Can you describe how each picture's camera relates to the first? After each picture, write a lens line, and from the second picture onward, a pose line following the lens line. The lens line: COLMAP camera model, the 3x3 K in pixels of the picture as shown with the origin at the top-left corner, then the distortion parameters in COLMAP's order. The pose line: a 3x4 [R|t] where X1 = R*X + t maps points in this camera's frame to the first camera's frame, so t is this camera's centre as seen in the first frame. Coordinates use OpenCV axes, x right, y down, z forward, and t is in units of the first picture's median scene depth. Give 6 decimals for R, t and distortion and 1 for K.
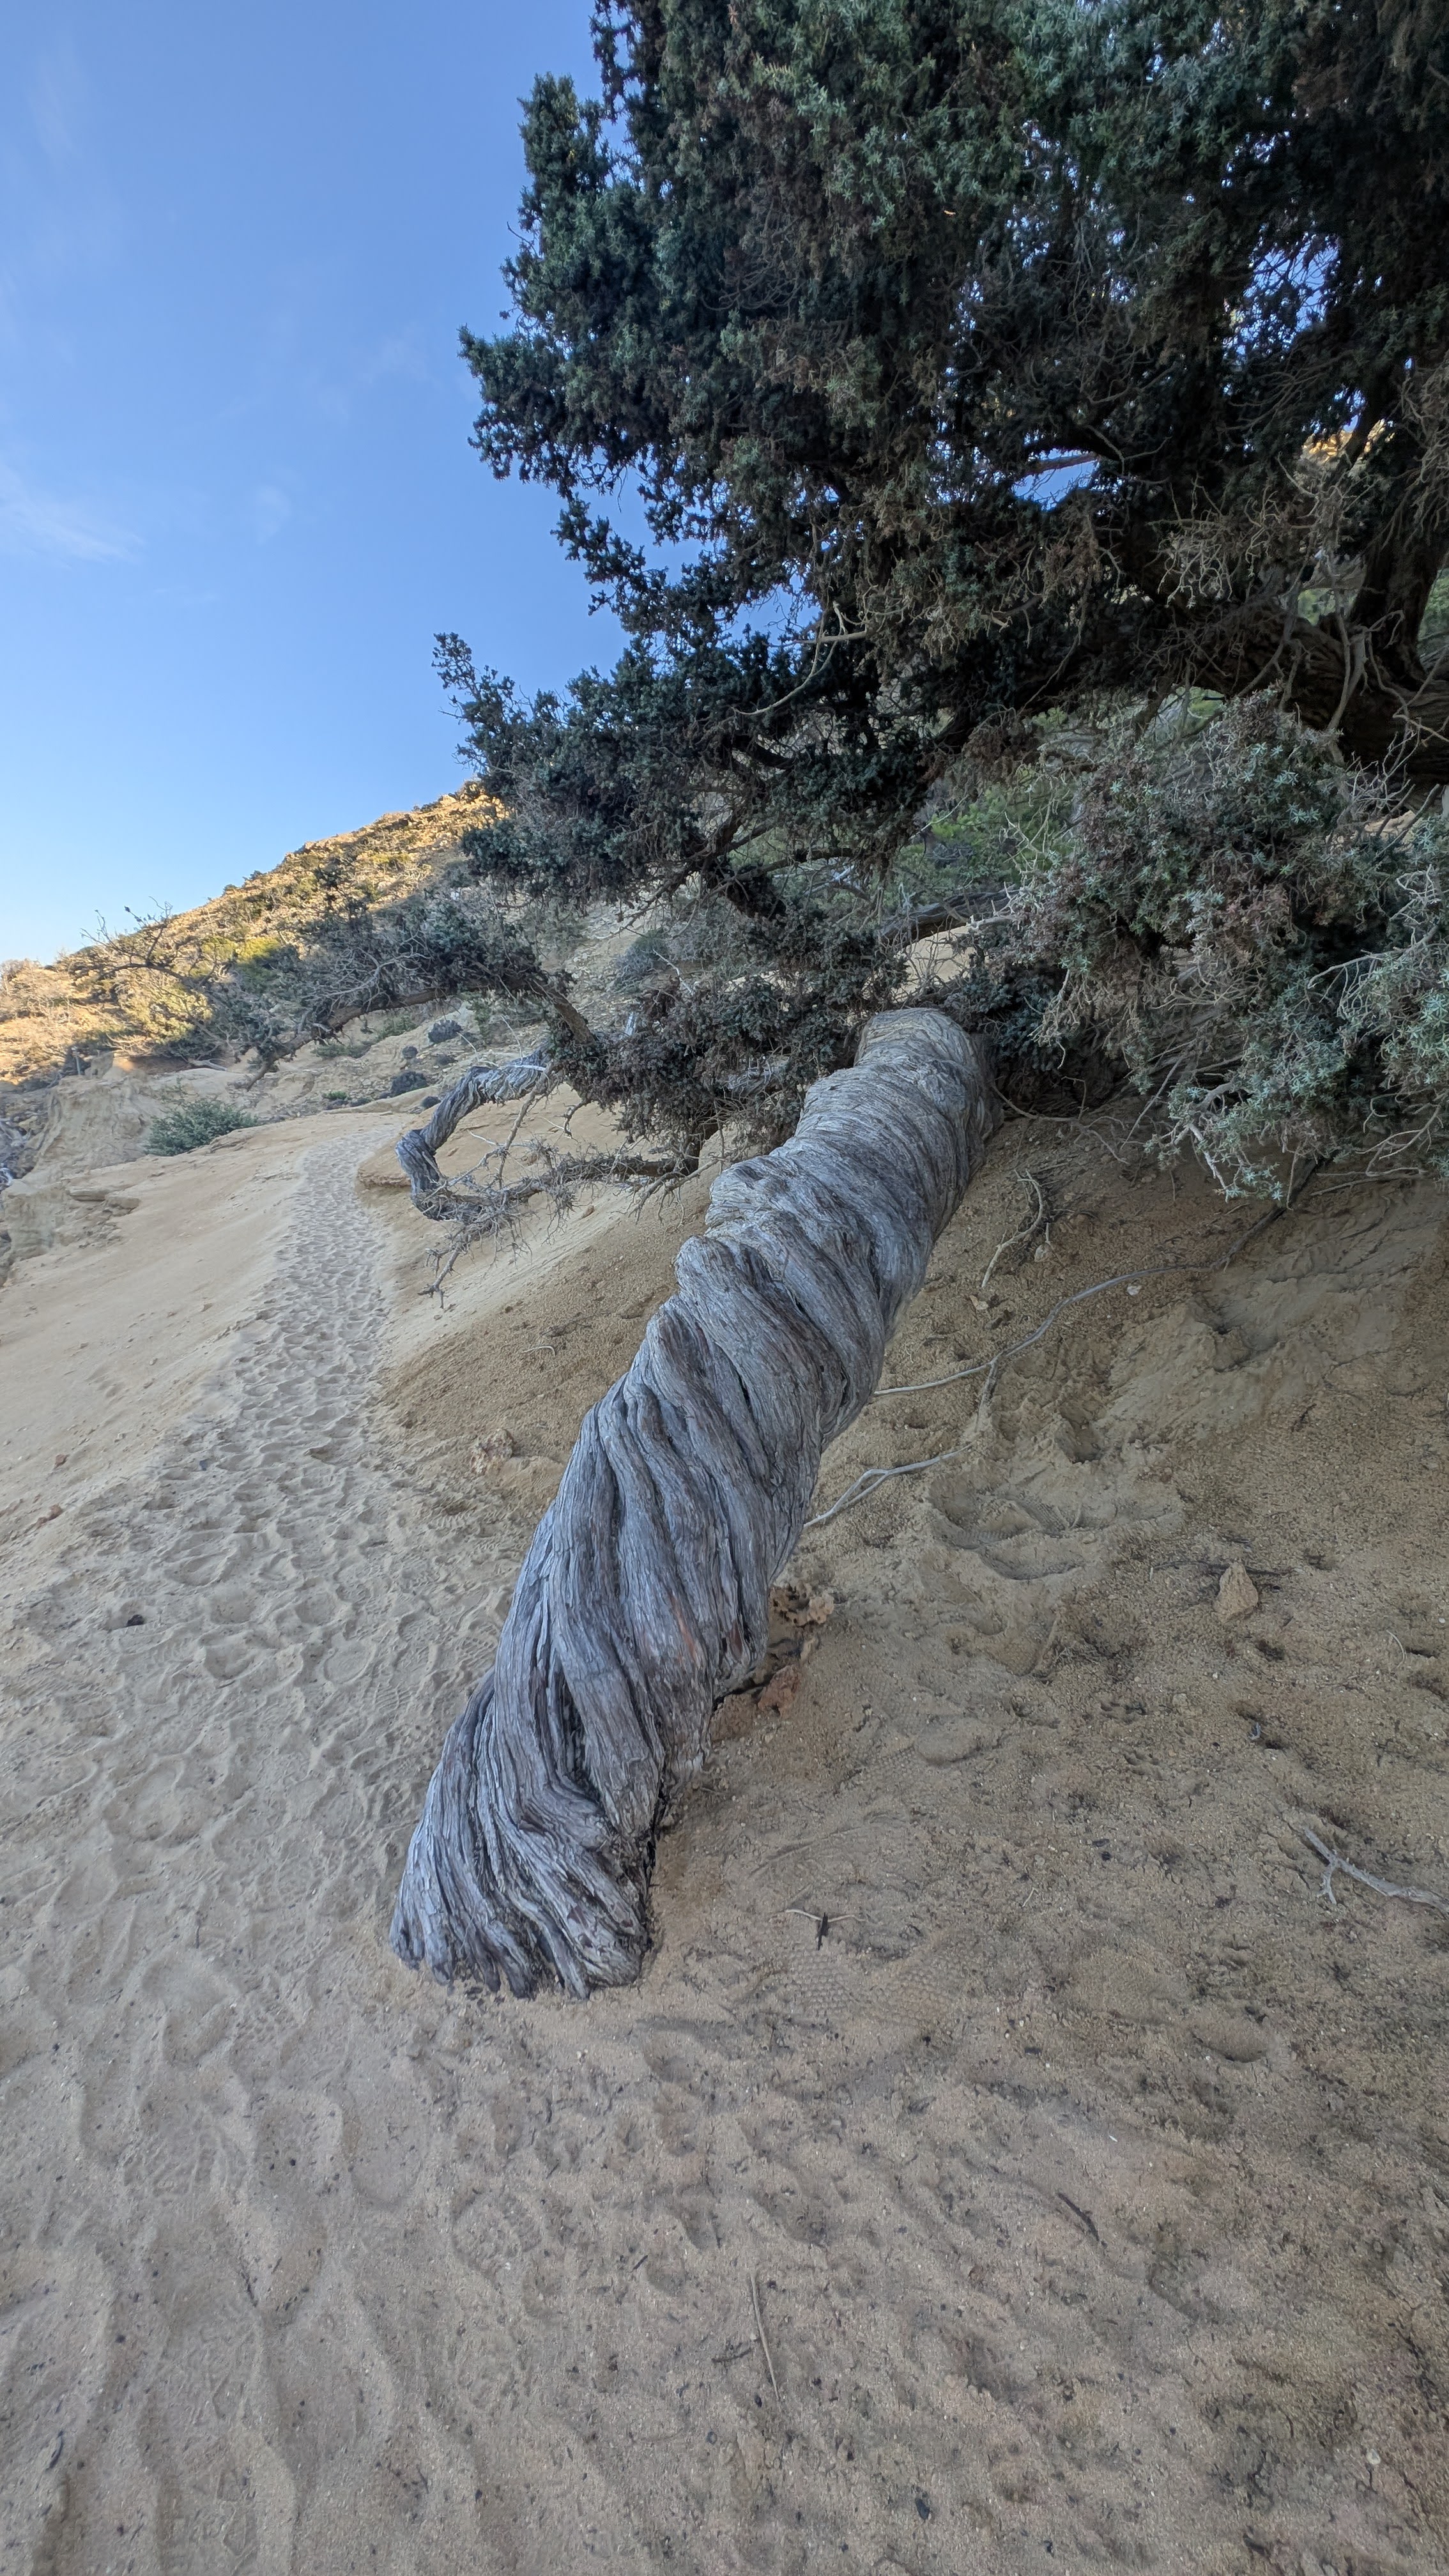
lens RADIAL K [[978.3, 0, 728.4], [0, 978.3, 1280.5], [0, 0, 1]] dist [0.026205, 0.000058]
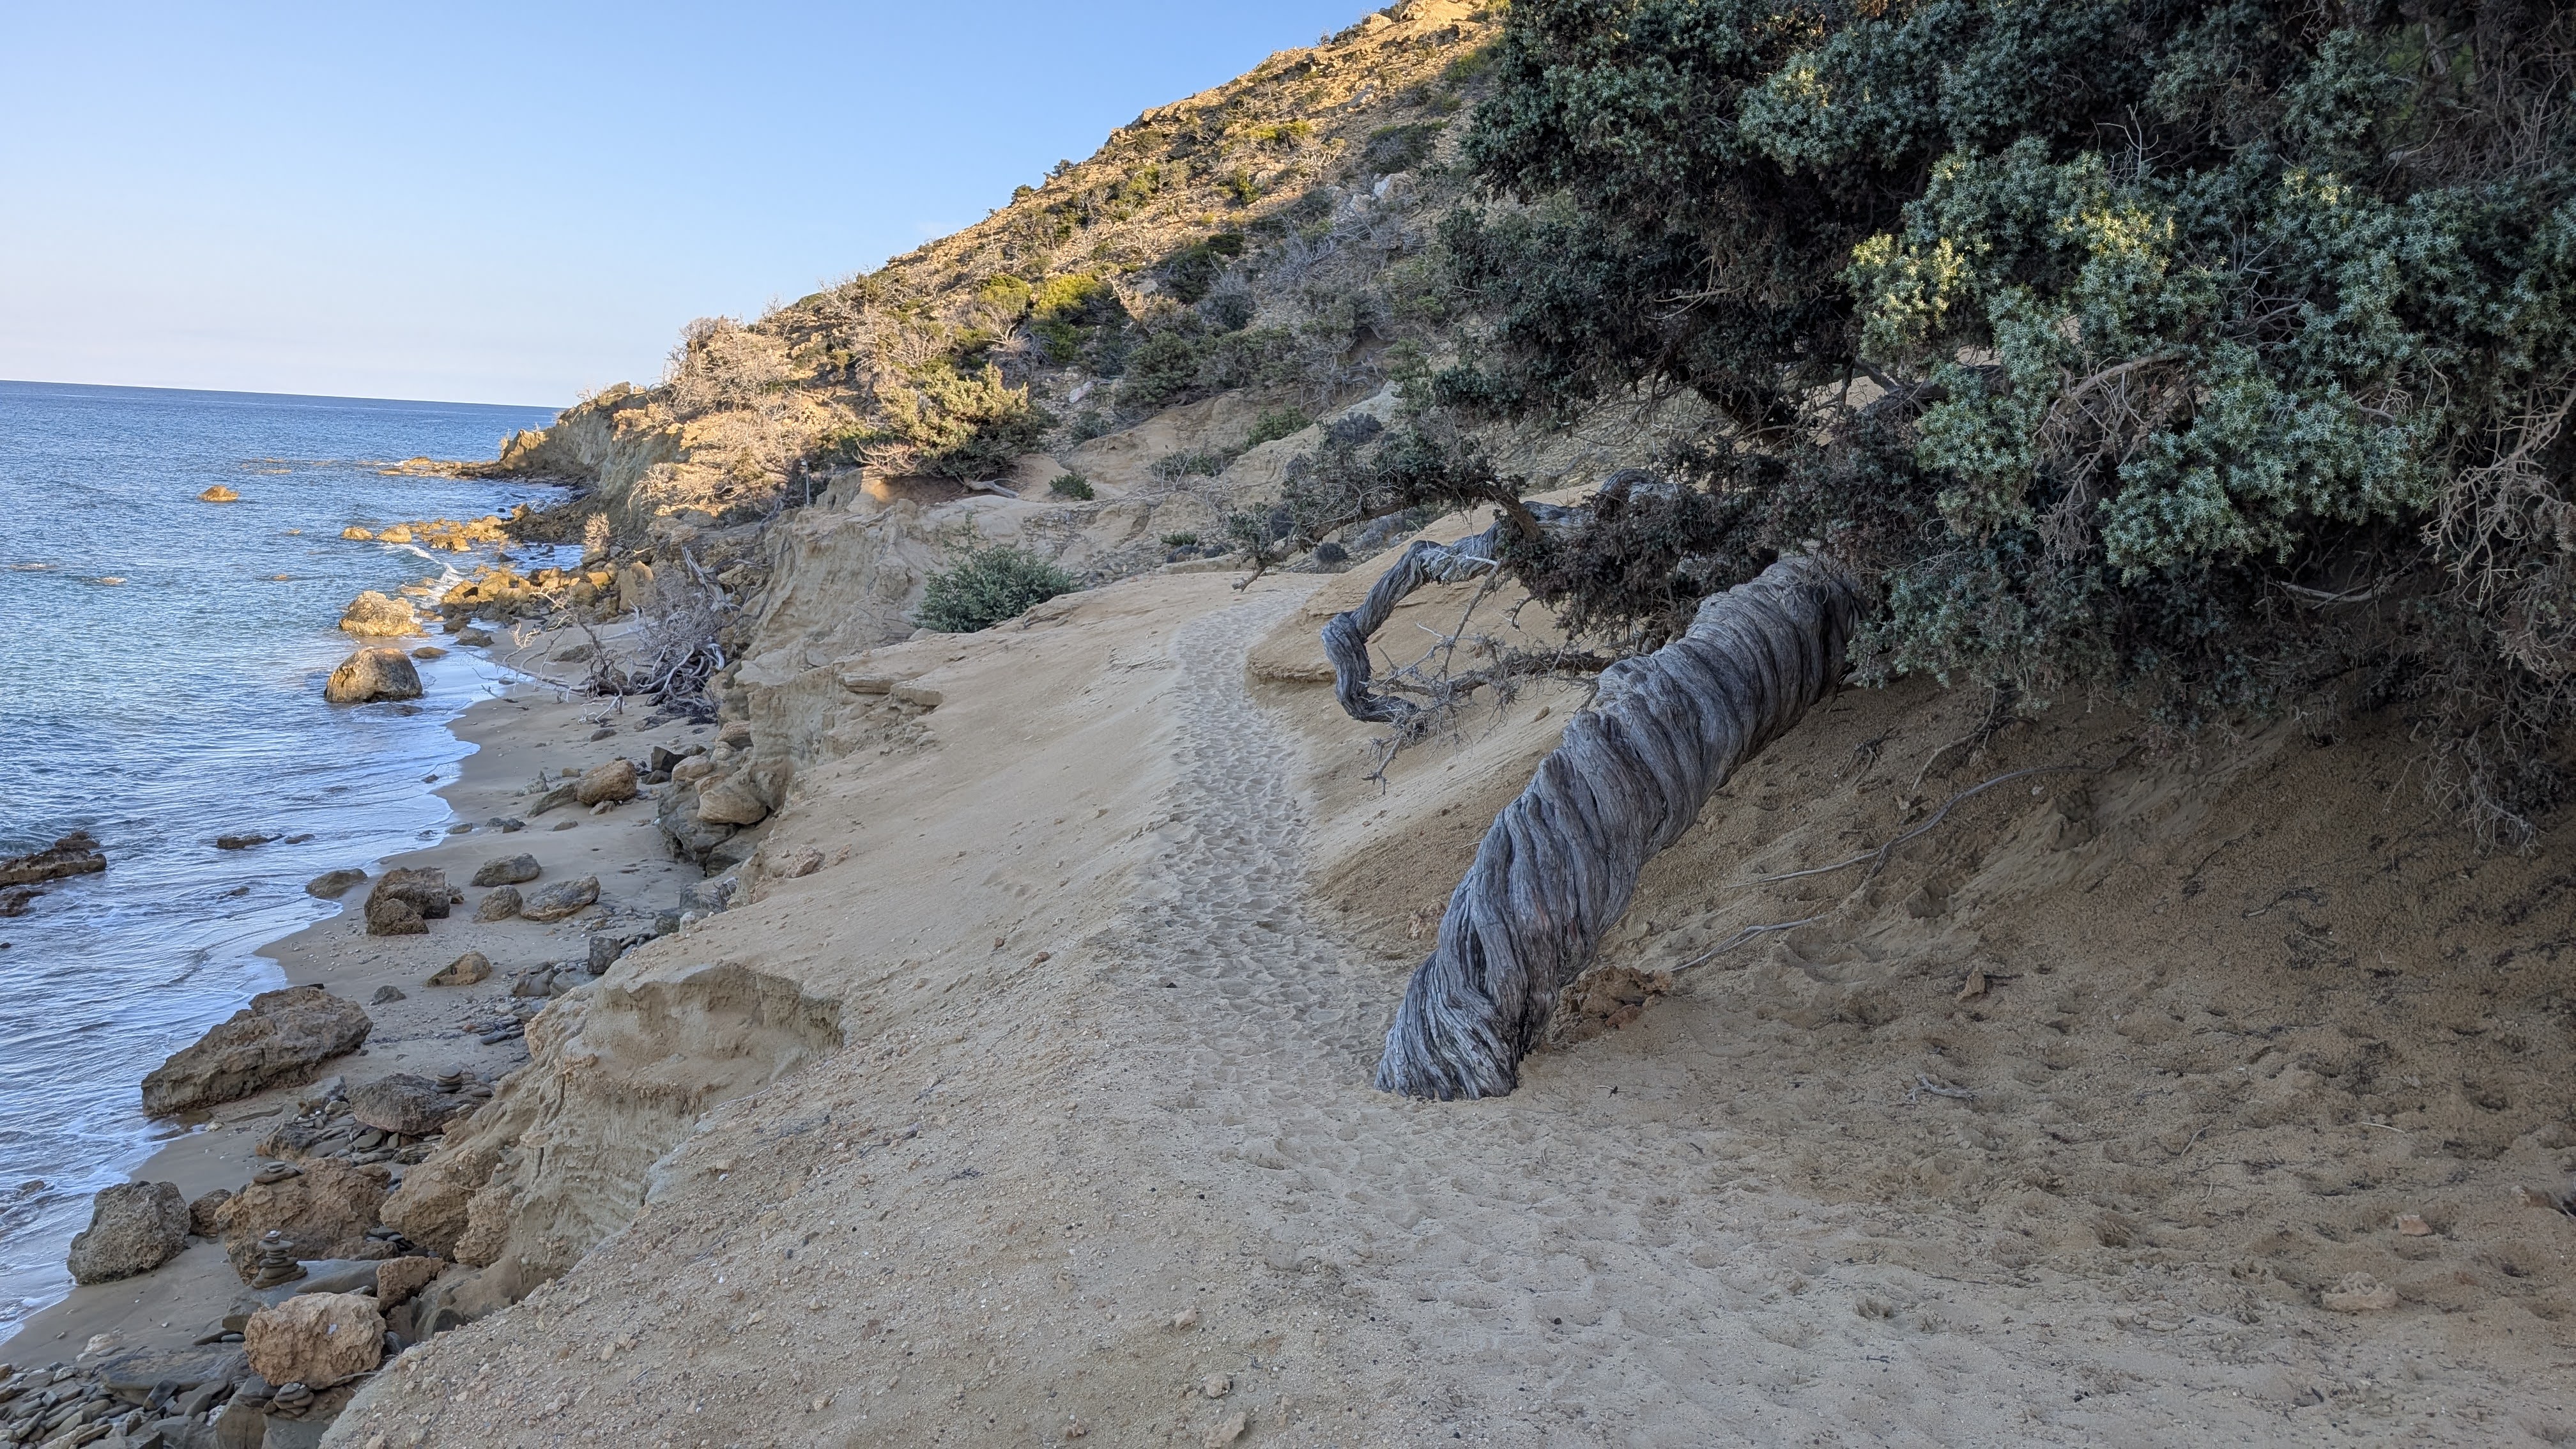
lens RADIAL K [[1916.7, 0, 1289.5], [0, 1916.7, 720.2], [0, 0, 1]] dist [0.091474, -0.000150]
pose [[0.955278, 0.033895, -0.293759, 0.172301], [-0.058696, 0.995377, -0.076024, 0.093625], [0.289824, 0.089866, 0.952851, -0.814064]]
